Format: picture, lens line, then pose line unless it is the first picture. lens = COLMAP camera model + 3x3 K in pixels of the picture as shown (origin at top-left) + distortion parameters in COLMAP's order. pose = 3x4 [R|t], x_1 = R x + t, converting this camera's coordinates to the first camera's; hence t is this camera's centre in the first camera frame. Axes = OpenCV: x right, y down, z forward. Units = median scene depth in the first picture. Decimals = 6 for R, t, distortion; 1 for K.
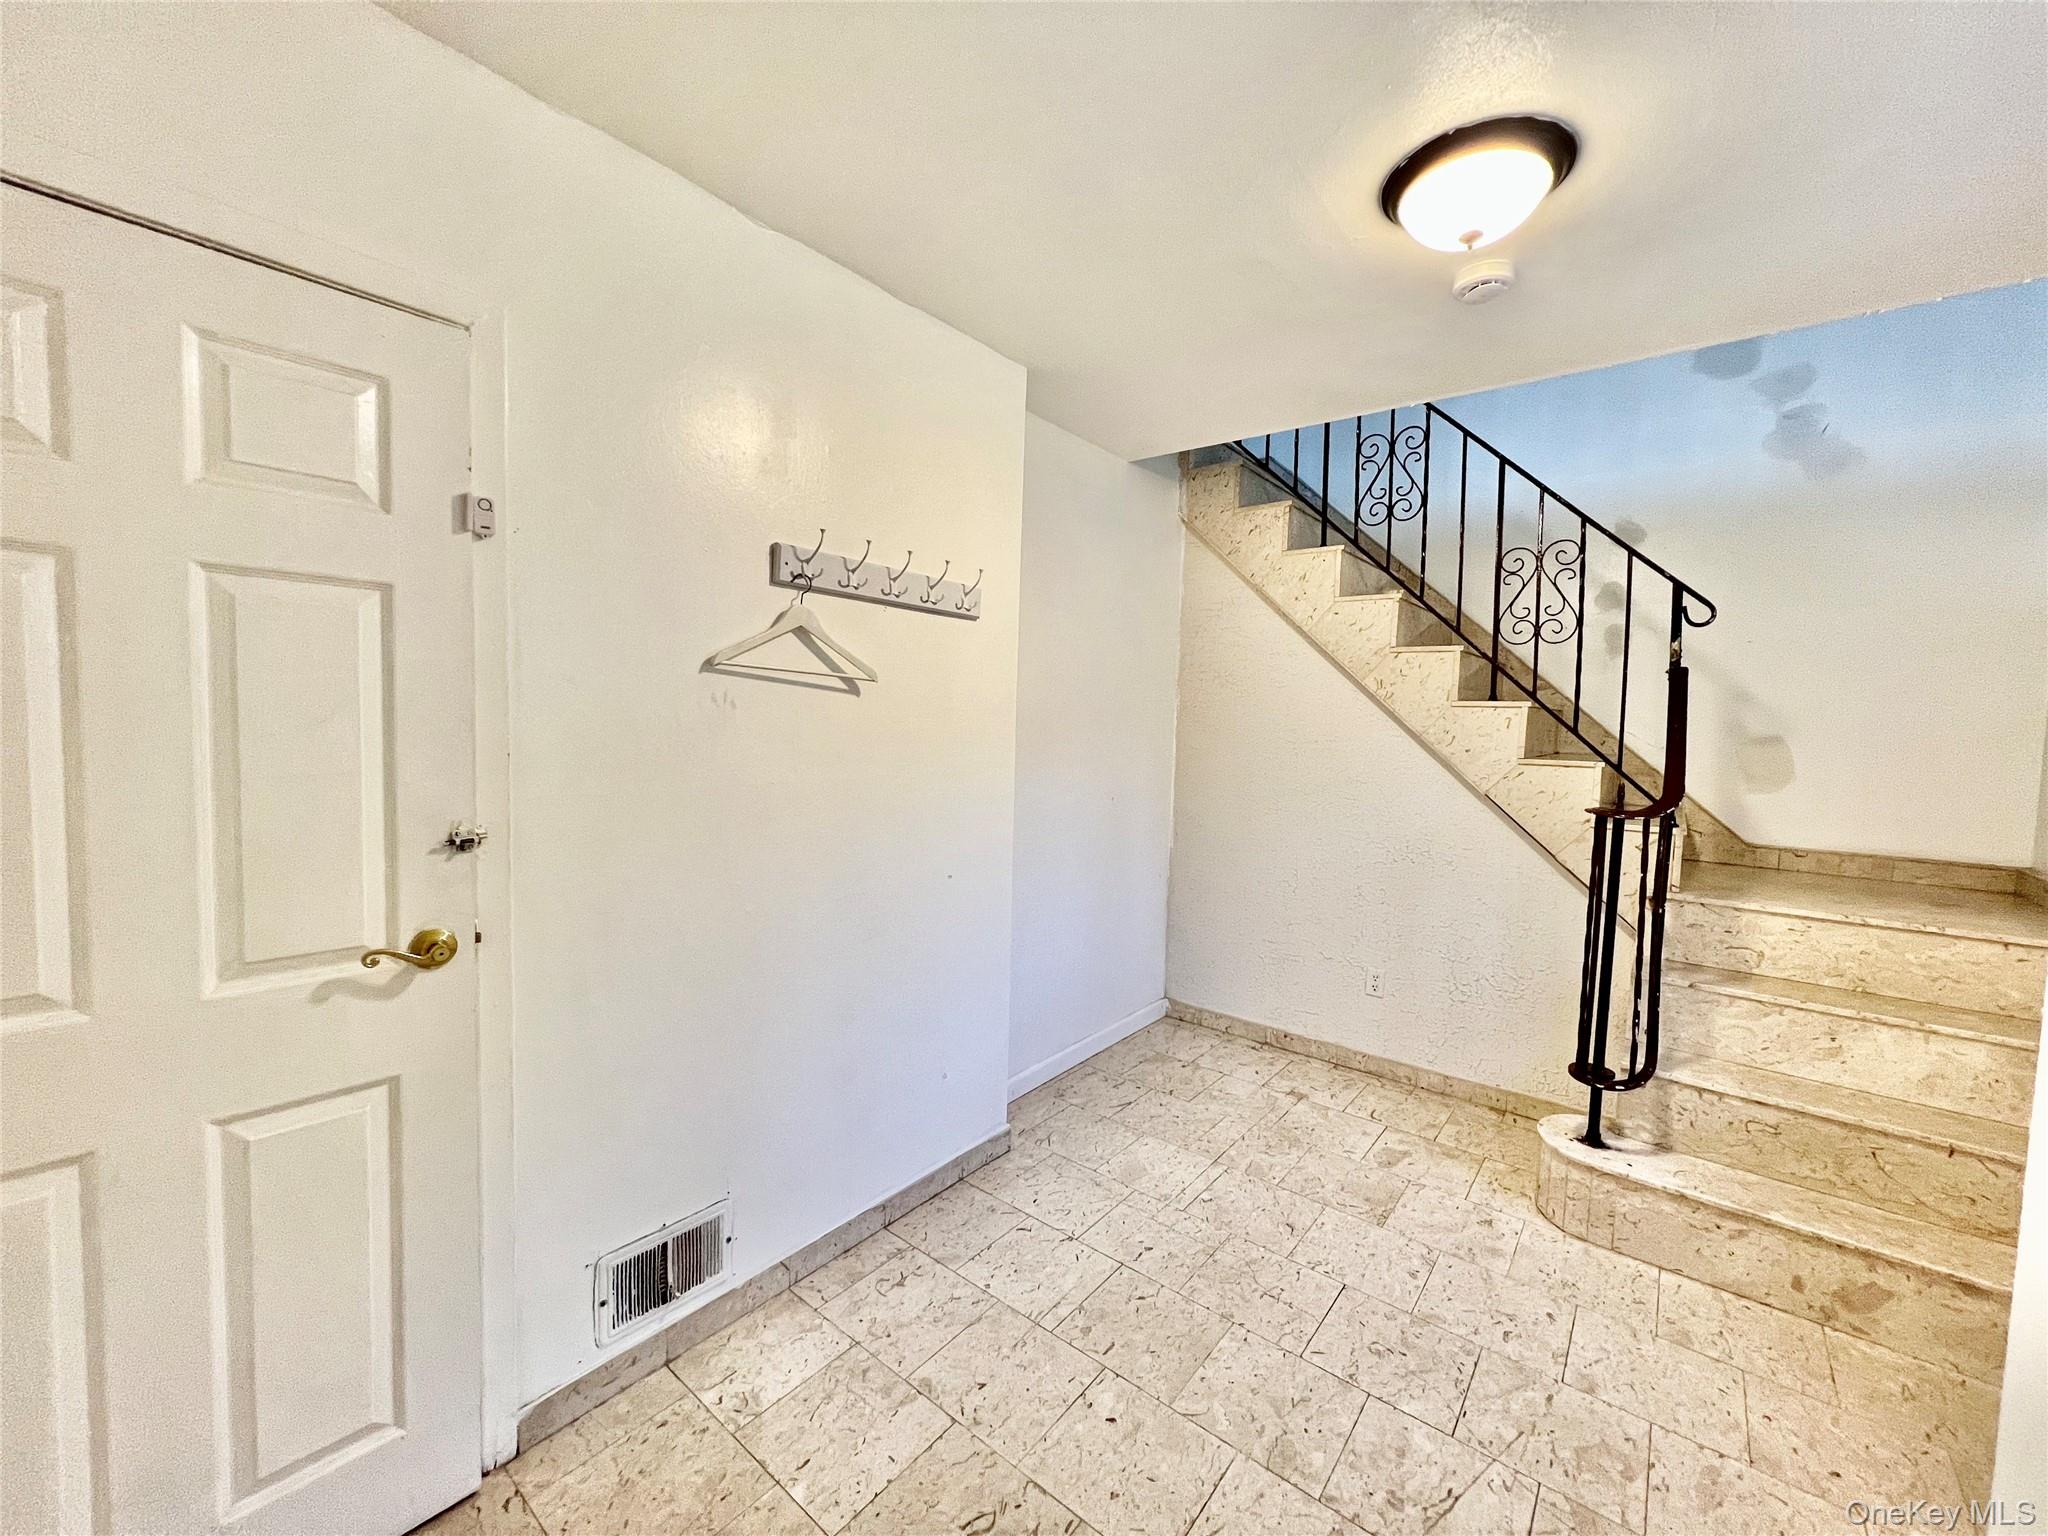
lens RADIAL K [[819.0, 0, 1028.1], [0, 819.0, 762.4], [0, 0, 1]] dist [0.001992, 0.000344]
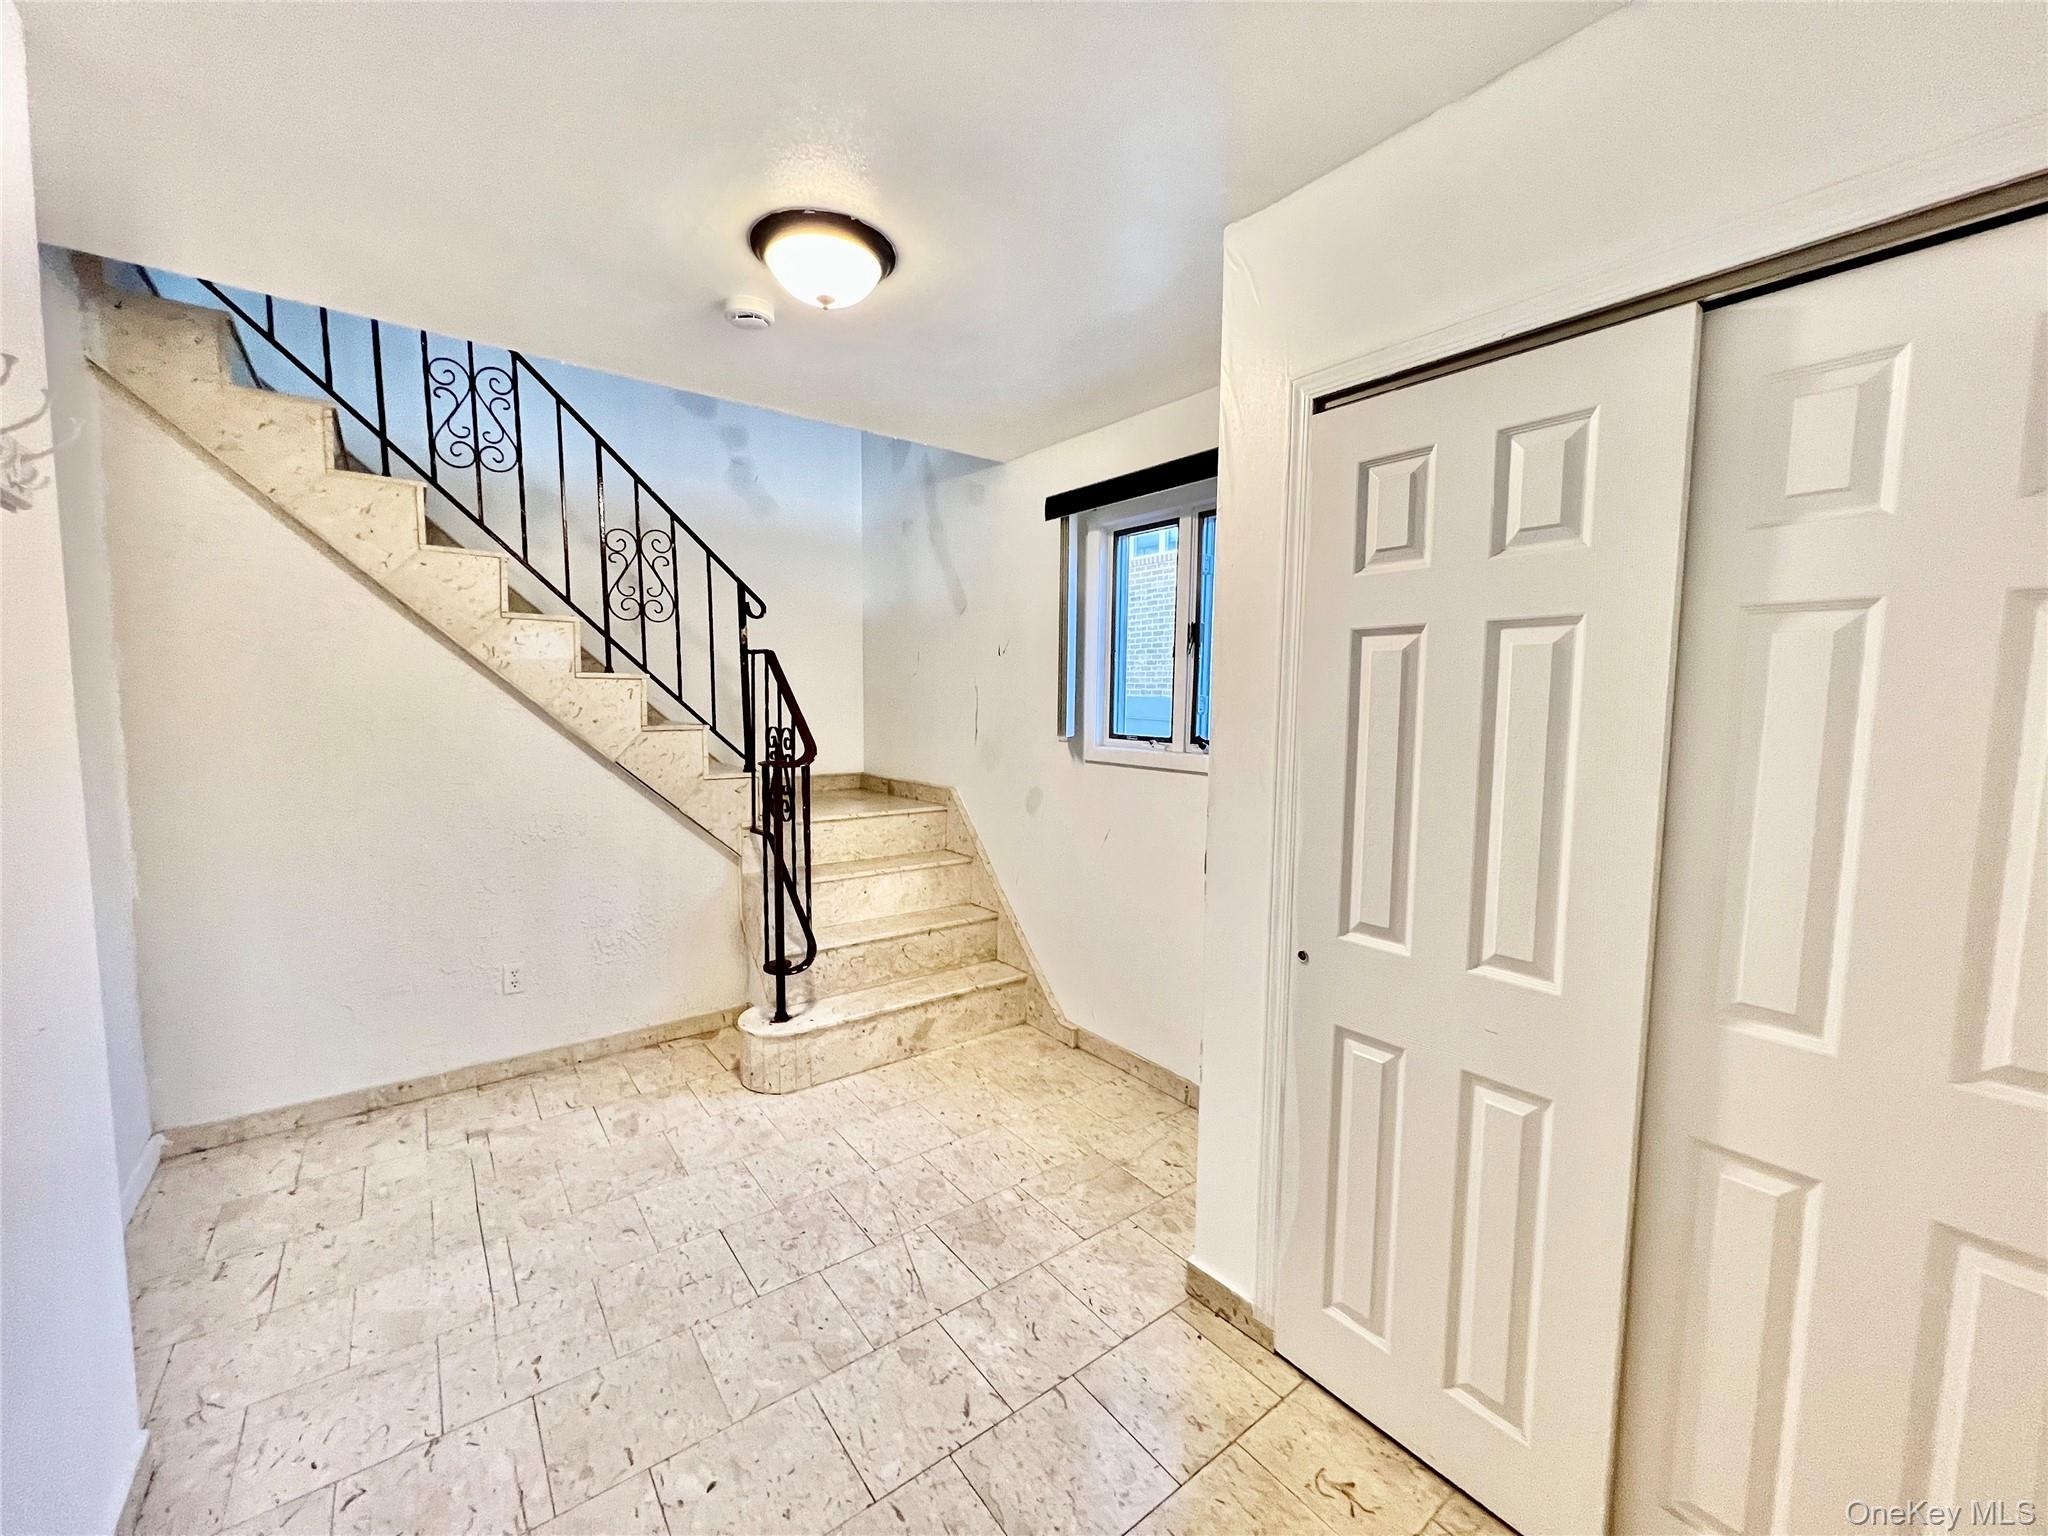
lens RADIAL K [[819.0, 0, 1030.0], [0, 819.0, 761.1], [0, 0, 1]] dist [0.001992, 0.000344]
pose [[0.232538, -0.097479, 0.967690, -0.396110], [0.050695, 0.994827, 0.088031, -0.032460], [-0.971265, 0.028586, 0.236277, 0.276745]]
